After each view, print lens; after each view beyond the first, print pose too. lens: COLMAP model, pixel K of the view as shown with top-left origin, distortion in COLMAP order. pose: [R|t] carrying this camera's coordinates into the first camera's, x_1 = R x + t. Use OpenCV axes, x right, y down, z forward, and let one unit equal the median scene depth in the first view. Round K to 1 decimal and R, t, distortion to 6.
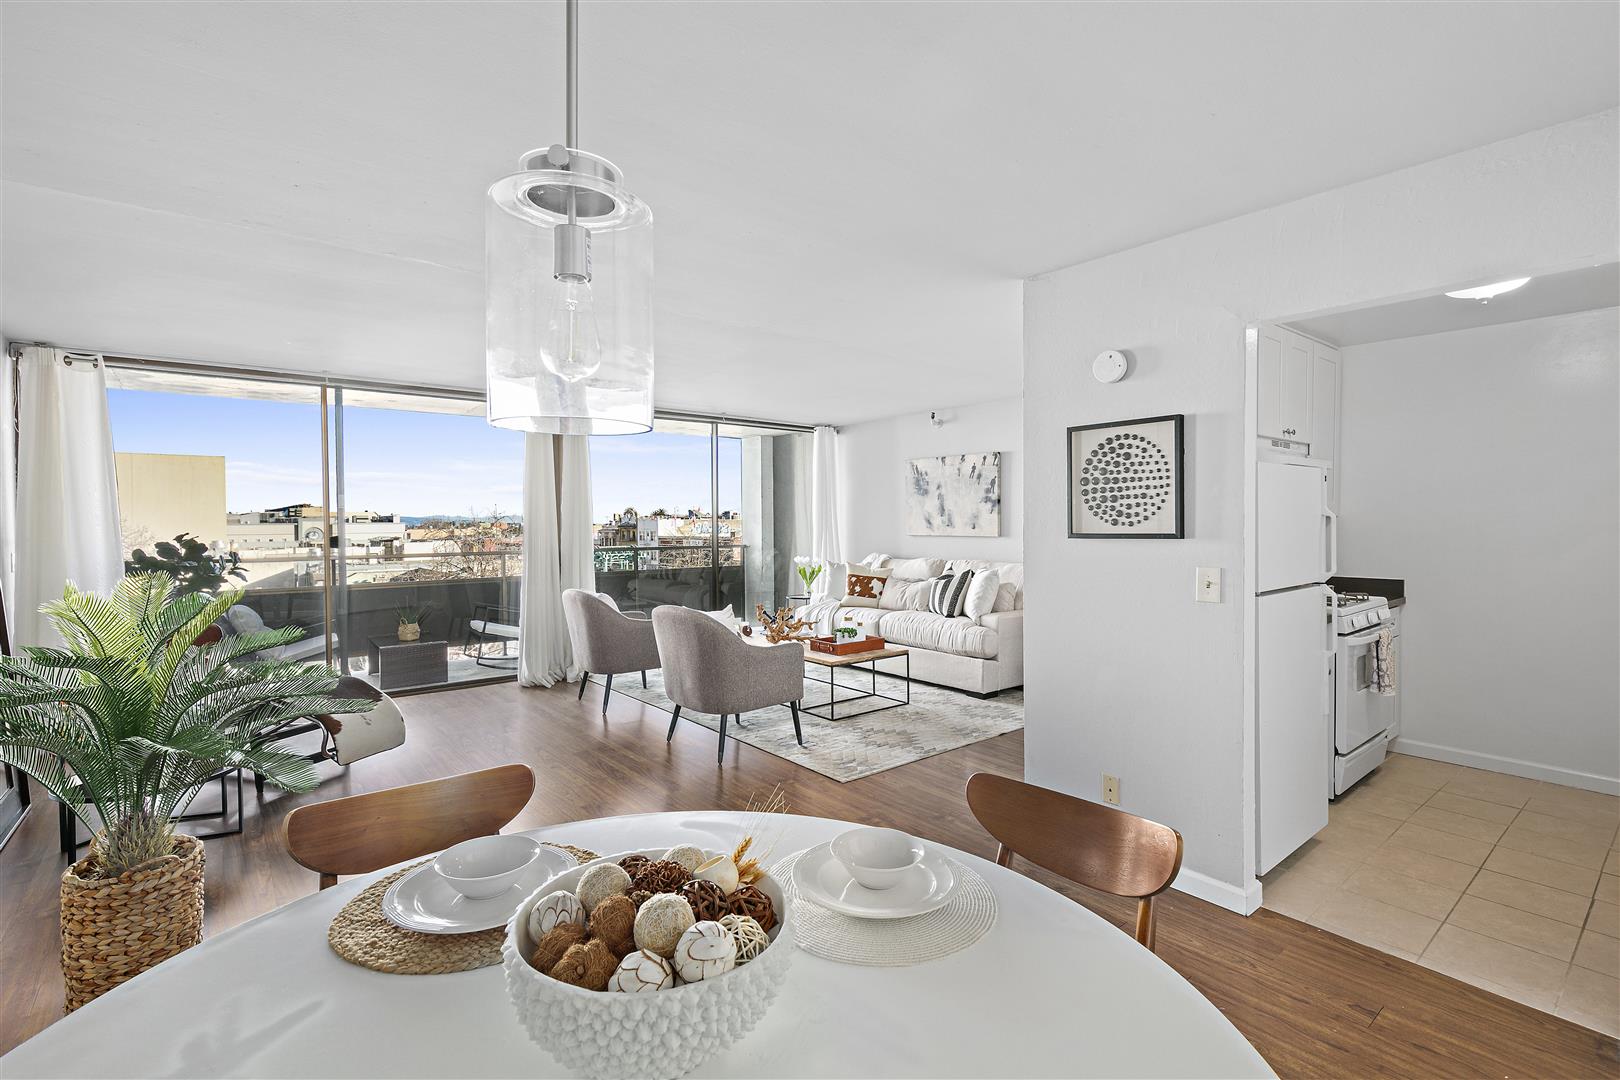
lens RADIAL K [[741.6, 0, 821.3], [0, 741.6, 531.1], [0, 0, 1]] dist [0.000314, 0.000035]
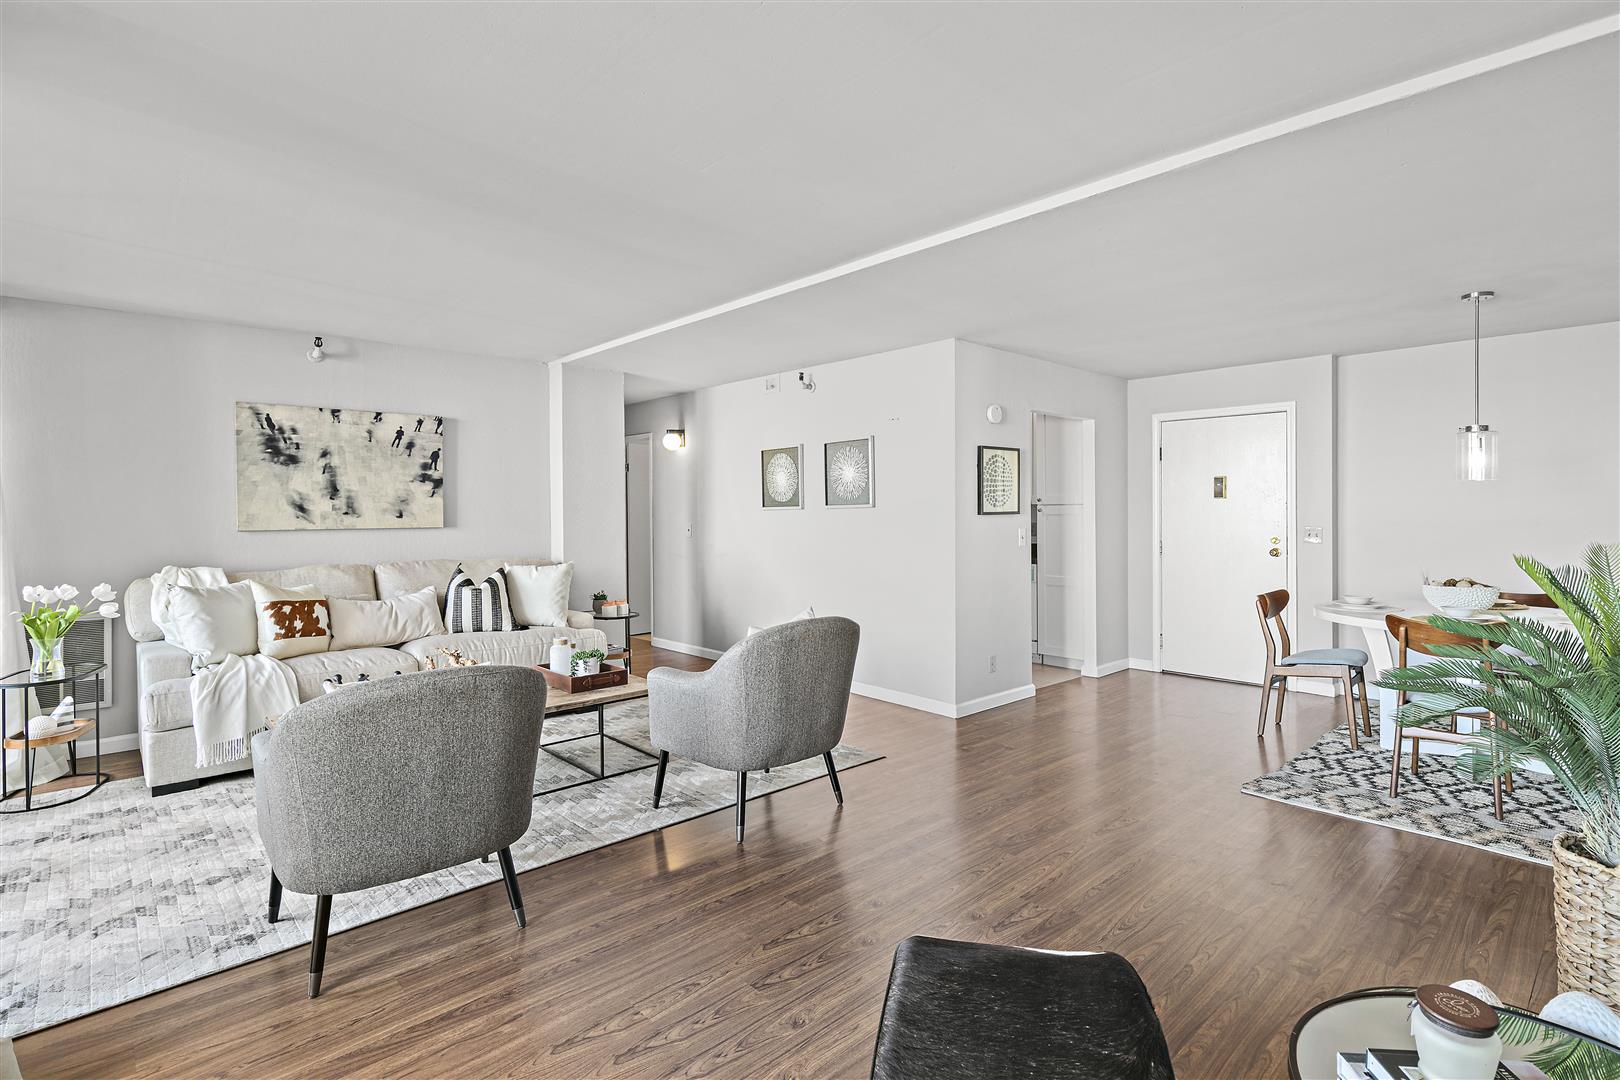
lens RADIAL K [[782.2, 0, 832.2], [0, 782.2, 515.4], [0, 0, 1]] dist [0.000728, 0.000069]
pose [[-0.068832, -0.003015, 0.997624, -1.367700], [0.017806, 0.999832, 0.004250, -0.002596], [-0.997469, 0.018056, -0.068767, 1.493280]]
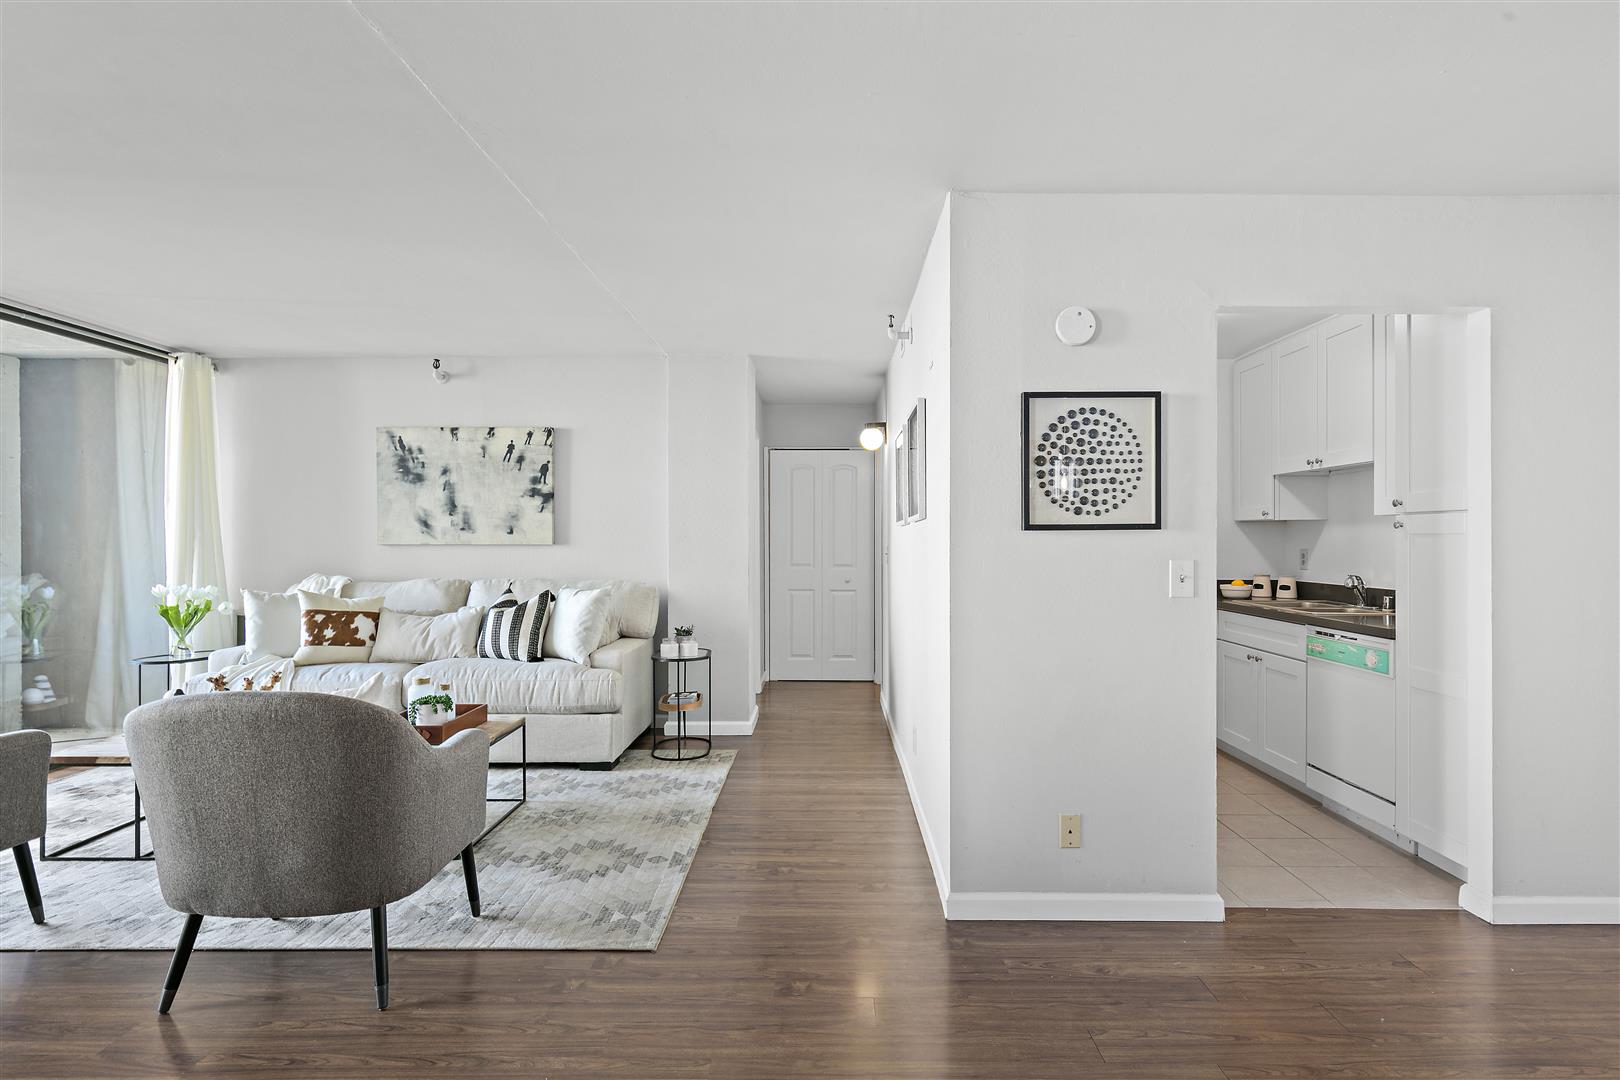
lens RADIAL K [[849.9, 0, 828.0], [0, 849.9, 538.7], [0, 0, 1]] dist [-0.000228, -0.000143]
pose [[0.635574, 0.002594, 0.772035, -0.528779], [0.007248, 0.999930, -0.009326, 0.026360], [-0.772006, 0.011523, 0.635511, 0.605272]]
